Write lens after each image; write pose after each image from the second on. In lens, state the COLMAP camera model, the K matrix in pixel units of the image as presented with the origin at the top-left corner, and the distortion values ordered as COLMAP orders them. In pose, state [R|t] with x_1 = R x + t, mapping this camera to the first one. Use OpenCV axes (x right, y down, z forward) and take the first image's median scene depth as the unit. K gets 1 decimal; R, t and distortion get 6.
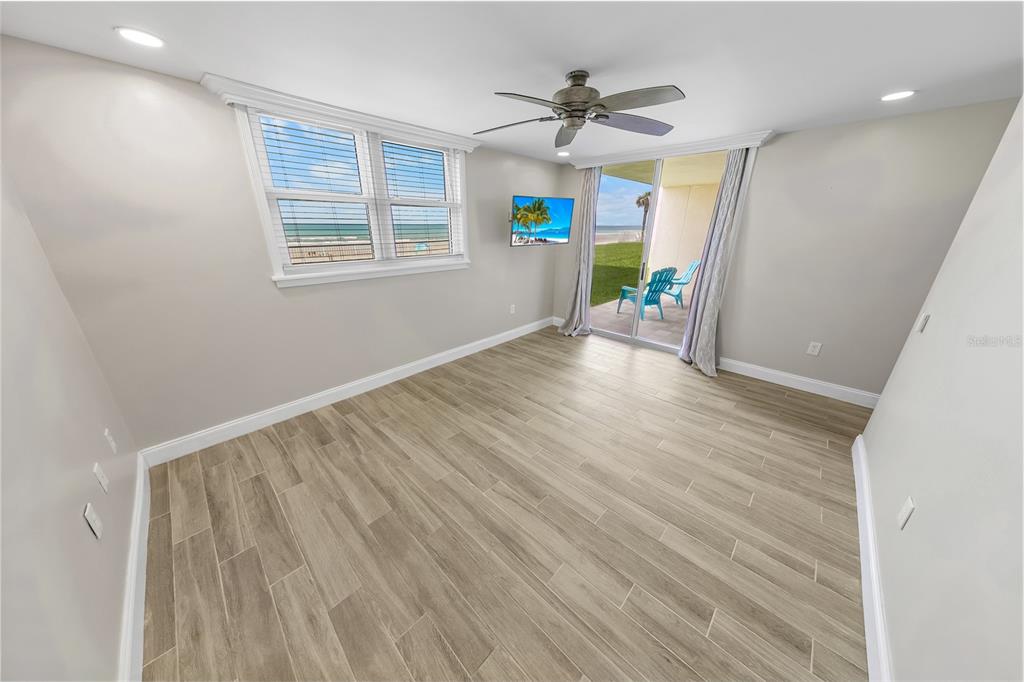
lens RADIAL K [[321.6, 0, 508.0], [0, 321.6, 339.8], [0, 0, 1]] dist [0.003369, 0.000008]
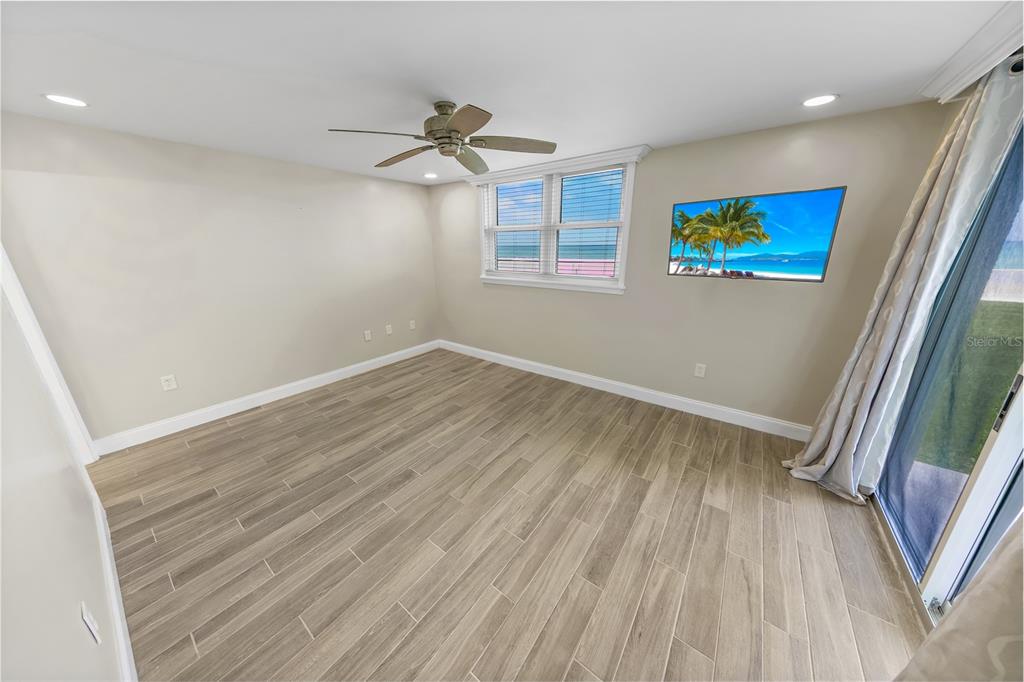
lens RADIAL K [[306.0, 0, 529.0], [0, 306.0, 370.2], [0, 0, 1]] dist [-0.001516, -0.000086]
pose [[0.161528, 0.371586, -0.914239, 0.817868], [-0.332399, 0.892758, 0.304127, -0.264036], [0.929204, 0.254767, 0.267720, 0.740173]]
